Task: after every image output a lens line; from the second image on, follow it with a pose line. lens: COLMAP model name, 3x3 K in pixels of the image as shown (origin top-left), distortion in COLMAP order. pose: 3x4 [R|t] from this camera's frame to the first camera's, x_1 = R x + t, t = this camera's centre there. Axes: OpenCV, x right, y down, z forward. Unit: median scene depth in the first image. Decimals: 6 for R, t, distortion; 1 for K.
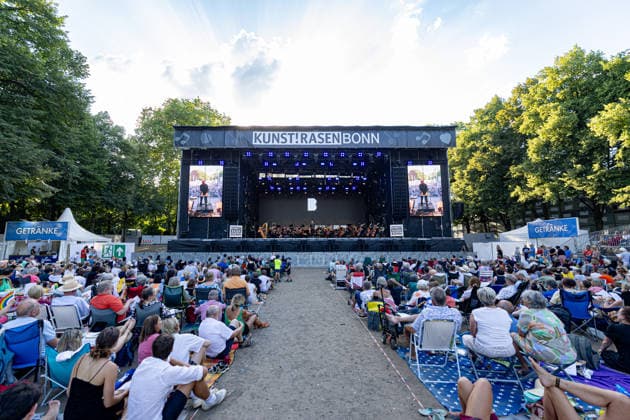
lens RADIAL K [[297.7, 0, 312.5], [0, 297.7, 208.3], [0, 0, 1]] dist [0.000225, 0.000680]
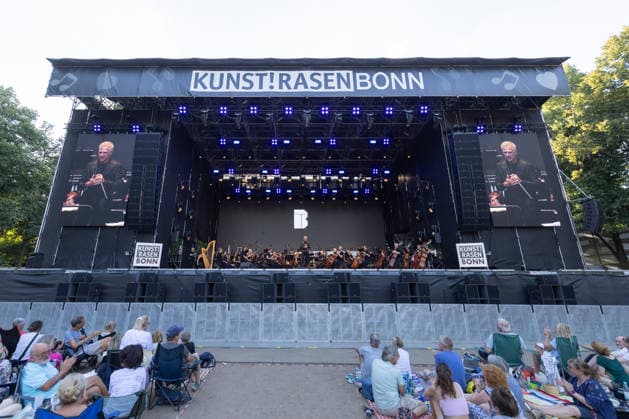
lens RADIAL K [[301.3, 0, 293.0], [0, 301.3, 192.7], [0, 0, 1]] dist [0.002767, 0.000589]
pose [[0.999493, -0.002259, -0.031746, 0.003547], [-0.003142, 0.985601, -0.169057, 0.058817], [0.031671, 0.169071, 0.985095, 0.486952]]
